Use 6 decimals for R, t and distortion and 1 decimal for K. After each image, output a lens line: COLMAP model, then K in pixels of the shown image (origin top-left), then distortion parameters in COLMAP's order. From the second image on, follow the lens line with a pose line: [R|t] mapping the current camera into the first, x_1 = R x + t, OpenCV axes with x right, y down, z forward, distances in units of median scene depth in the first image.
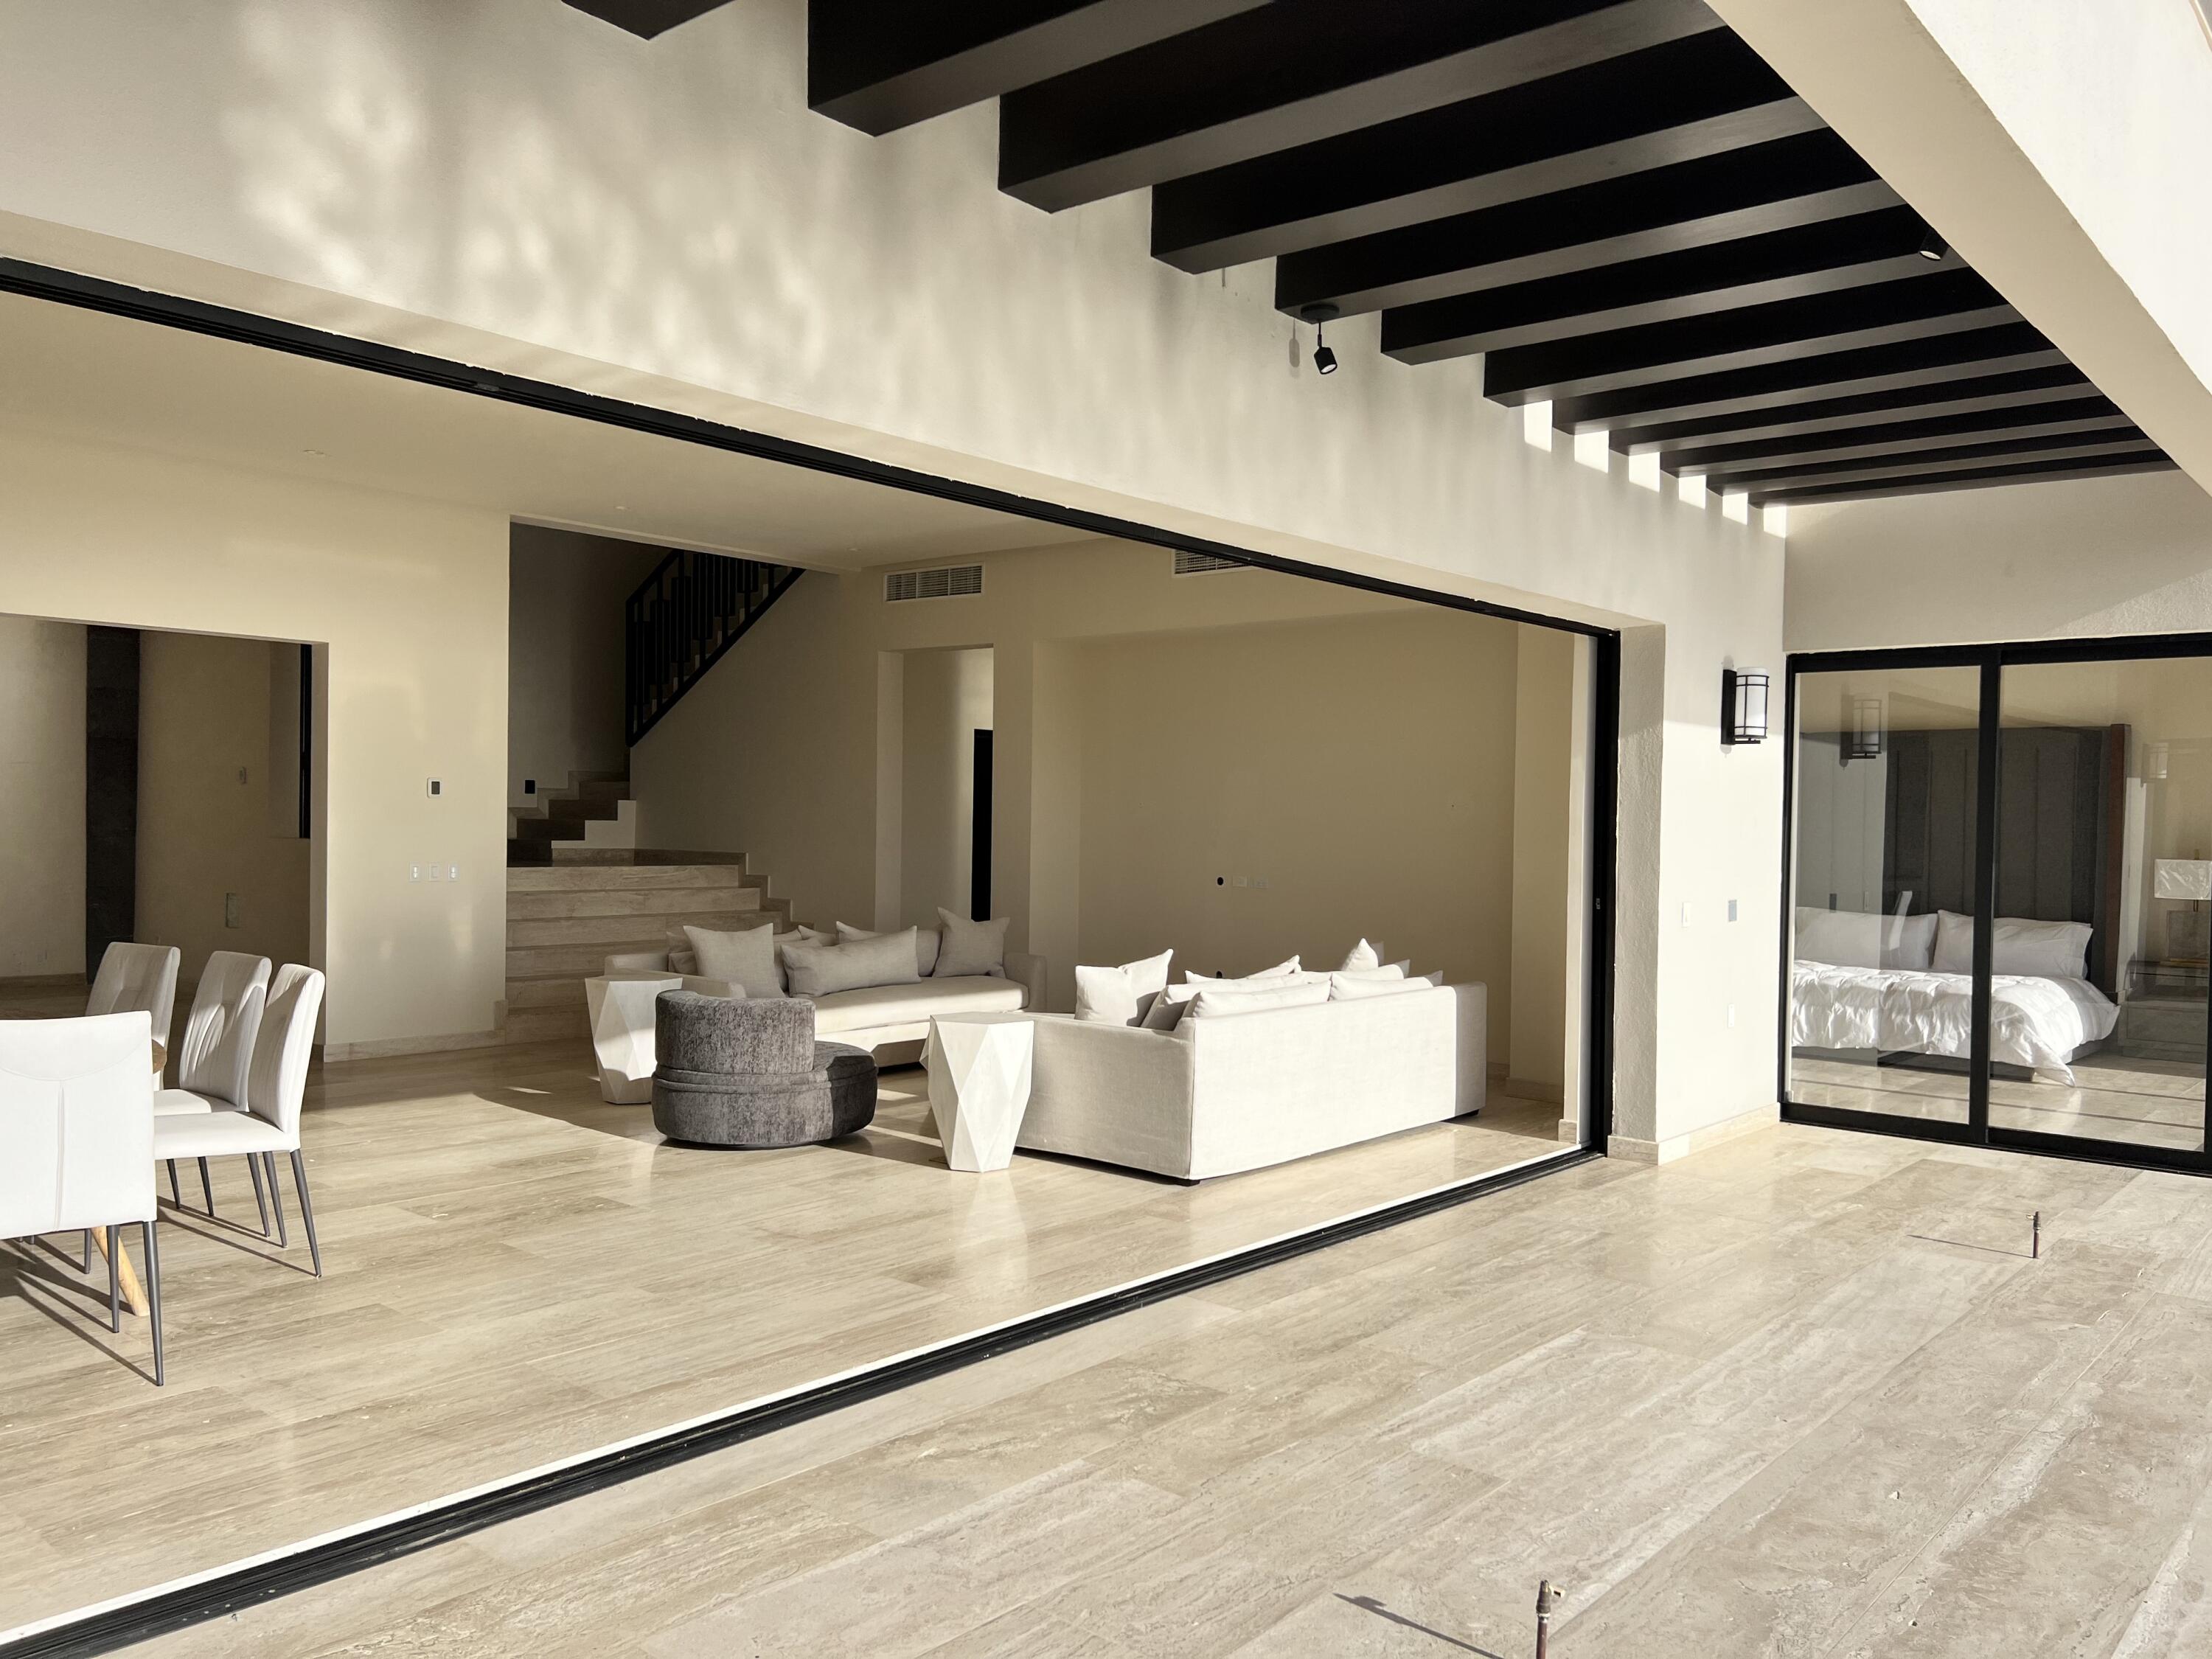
lens RADIAL K [[1683.8, 0, 1112.2], [0, 1683.8, 829.6], [0, 0, 1]] dist [0.081477, -0.079896]
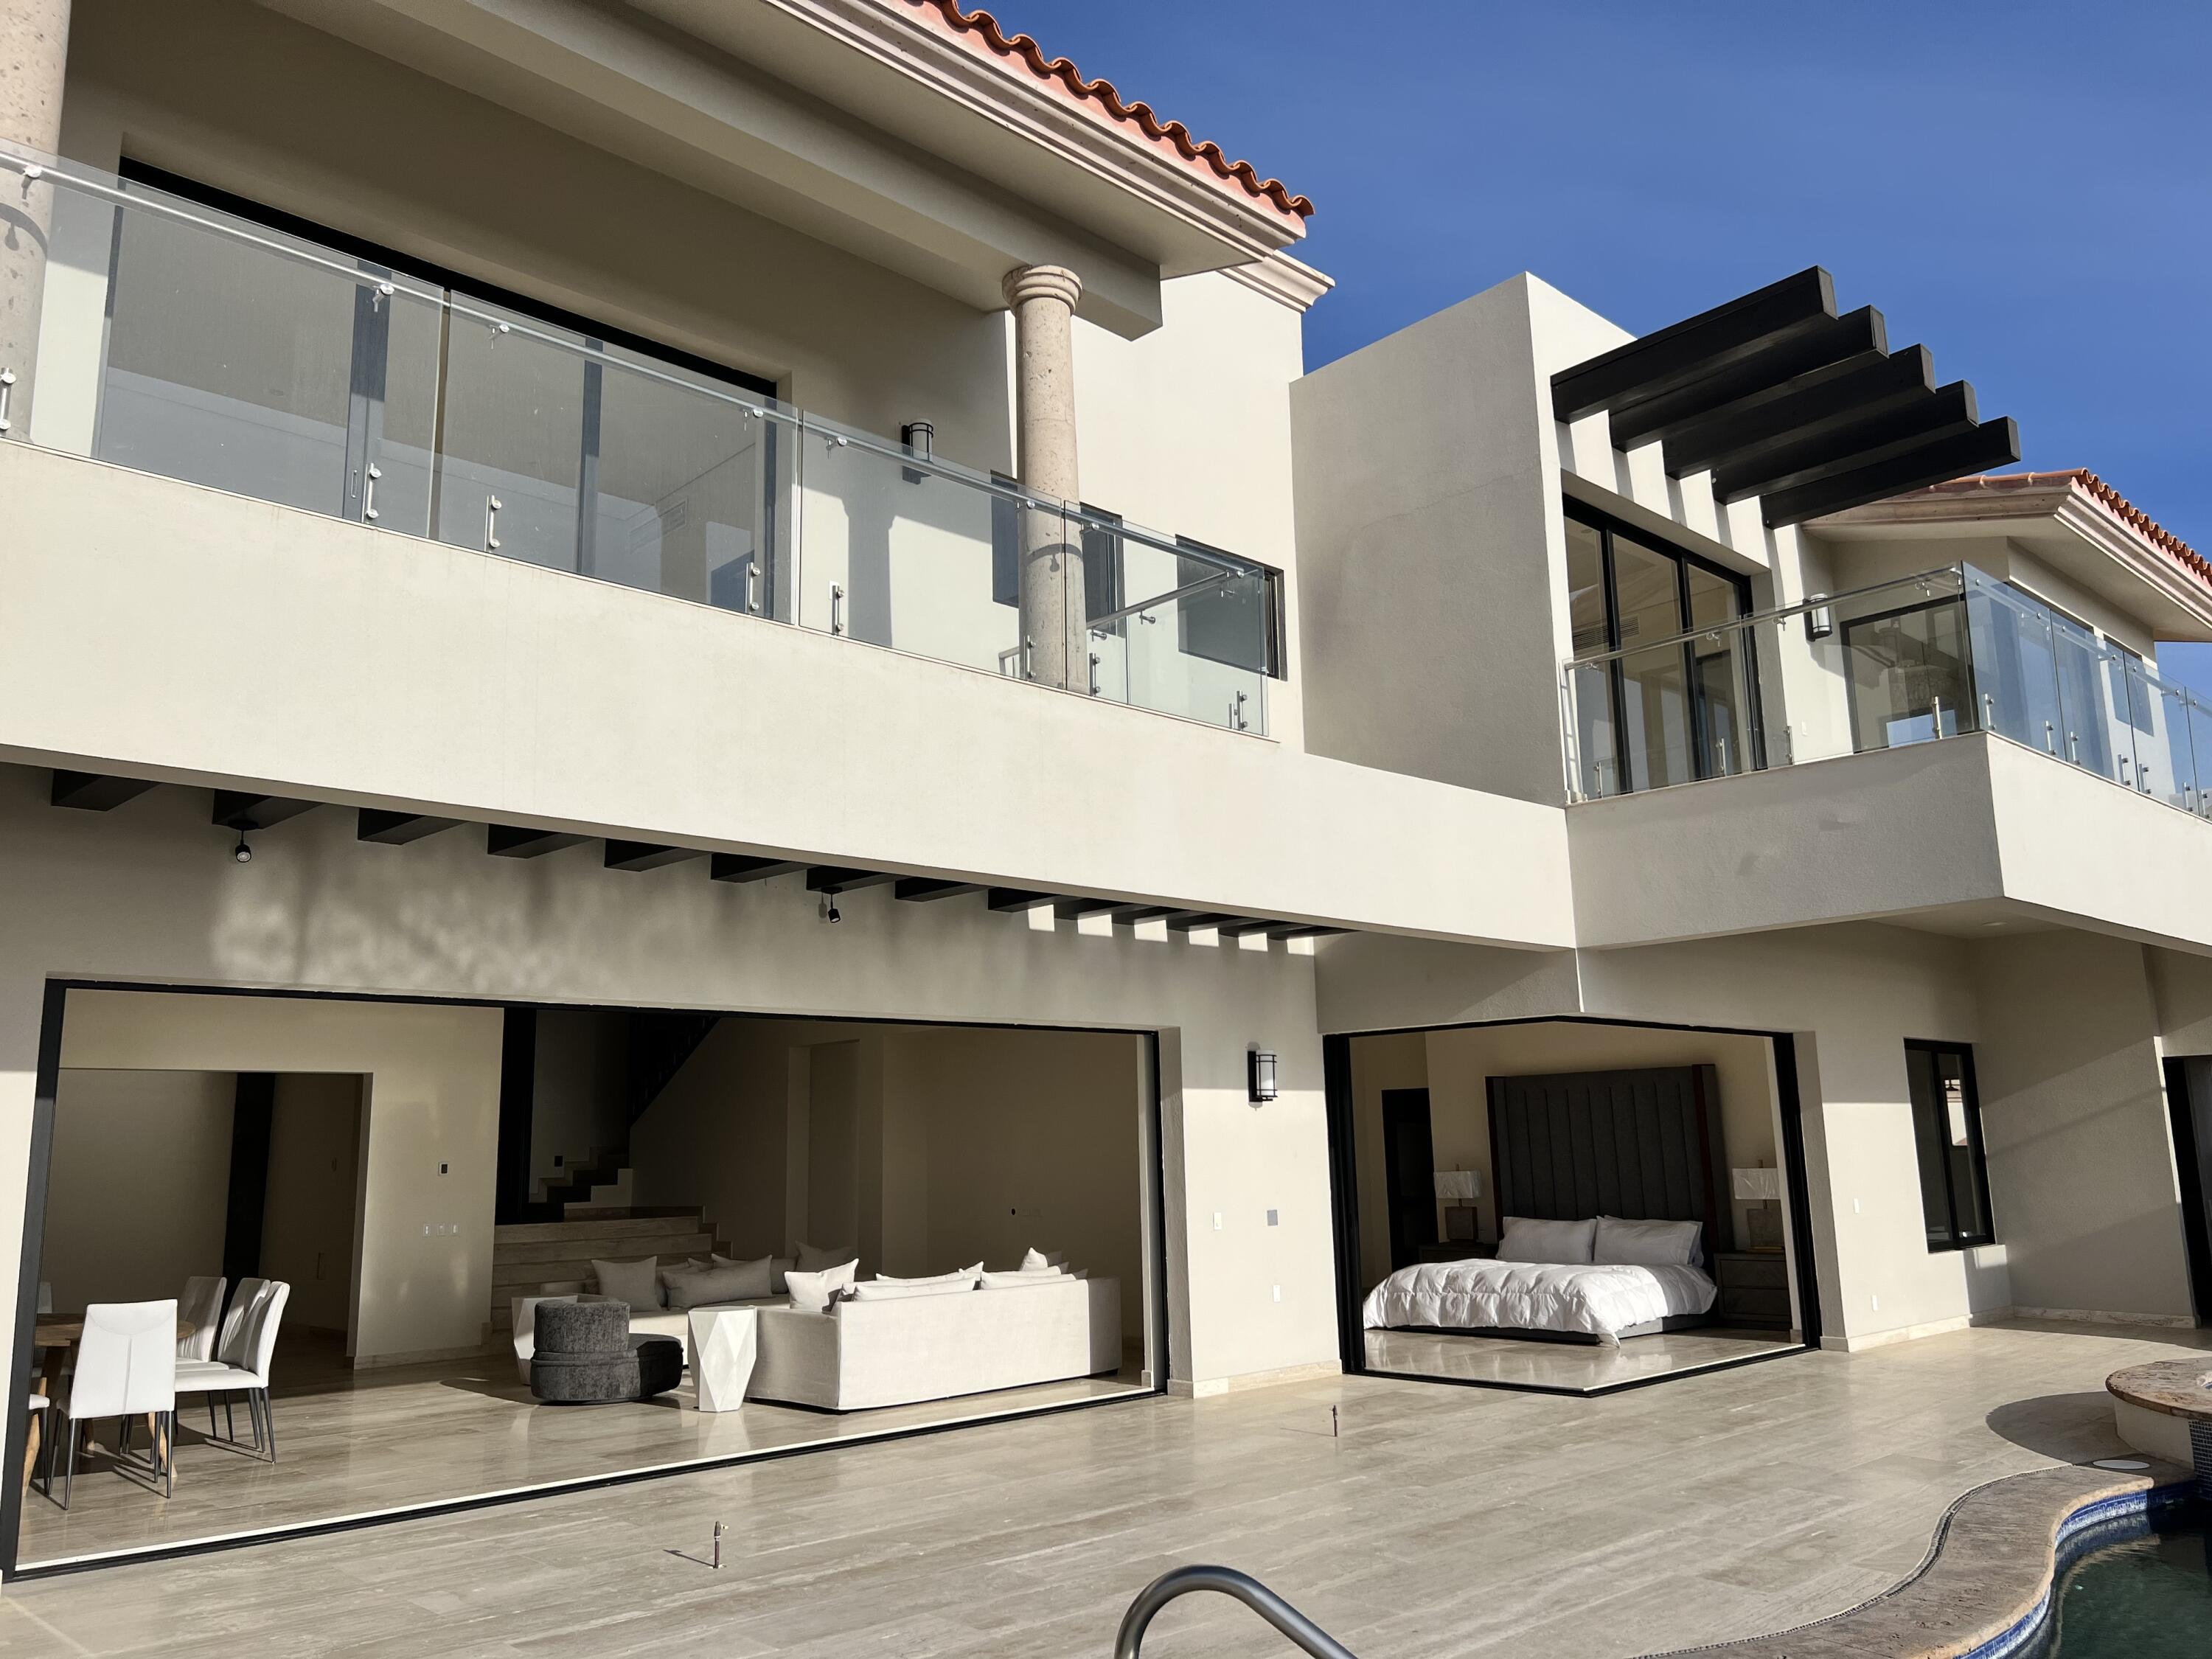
lens RADIAL K [[1683.8, 0, 1103.1], [0, 1683.8, 834.5], [0, 0, 1]] dist [0.081477, -0.079896]
pose [[0.994125, -0.059739, -0.090256, 0.378495], [0.041035, 0.979656, -0.196442, 0.005025], [0.100155, 0.191584, 0.976353, -0.498690]]
